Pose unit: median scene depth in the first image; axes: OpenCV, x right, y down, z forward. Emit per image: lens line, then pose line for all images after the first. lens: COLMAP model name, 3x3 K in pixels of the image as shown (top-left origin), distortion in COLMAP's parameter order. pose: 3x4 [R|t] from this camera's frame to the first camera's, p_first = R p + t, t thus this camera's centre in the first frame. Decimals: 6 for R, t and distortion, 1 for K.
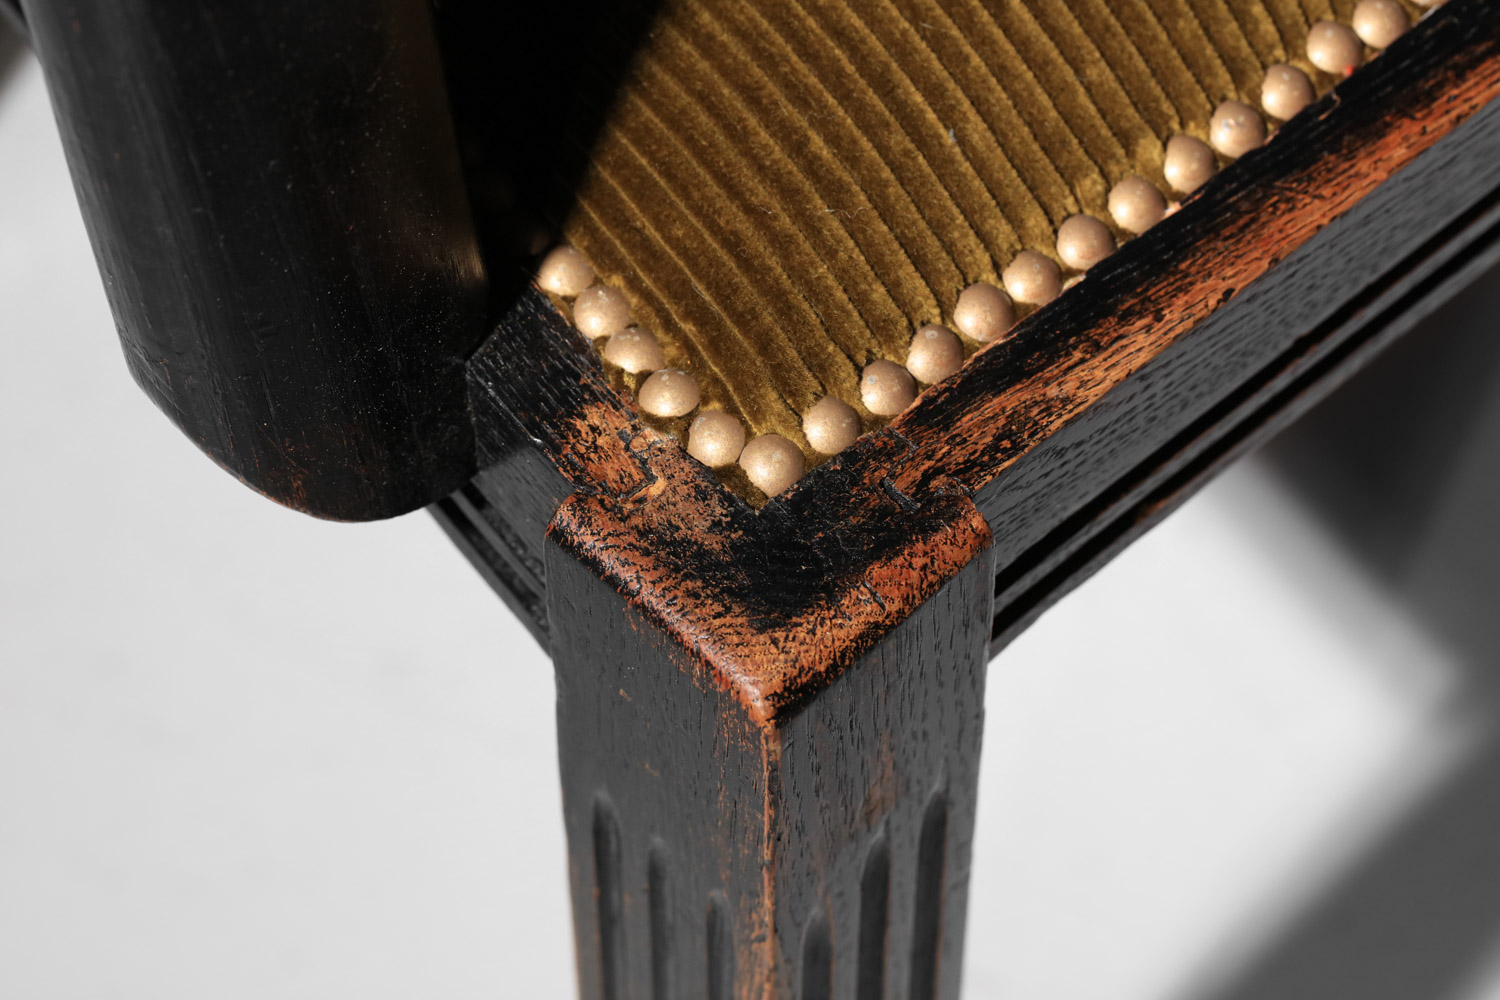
lens RADIAL K [[4703.7, 0, 750.7], [0, 4703.7, 500.3], [0, 0, 1]] dist [-0.015583, 0.000000]
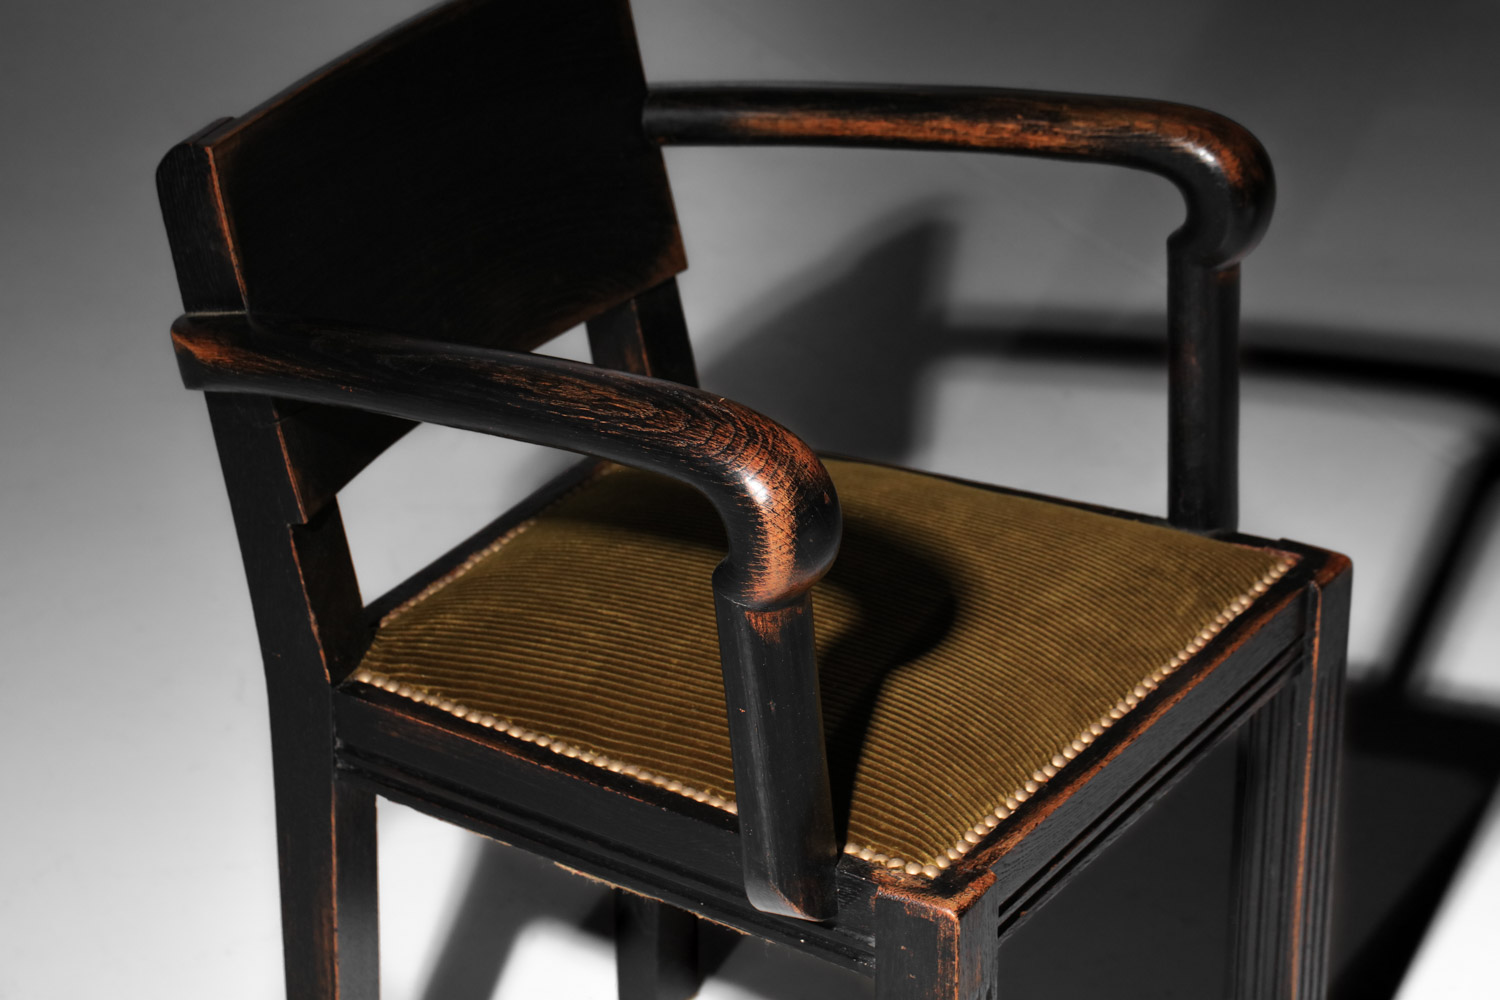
lens RADIAL K [[4703.7, 0, 750.2], [0, 4703.7, 501.4], [0, 0, 1]] dist [-0.015583, 0.000000]
pose [[0.956735, -0.125356, 0.262573, -0.991405], [0.244742, 0.834755, -0.493239, 1.430637], [-0.157354, 0.536162, 0.829319, -1.987848]]
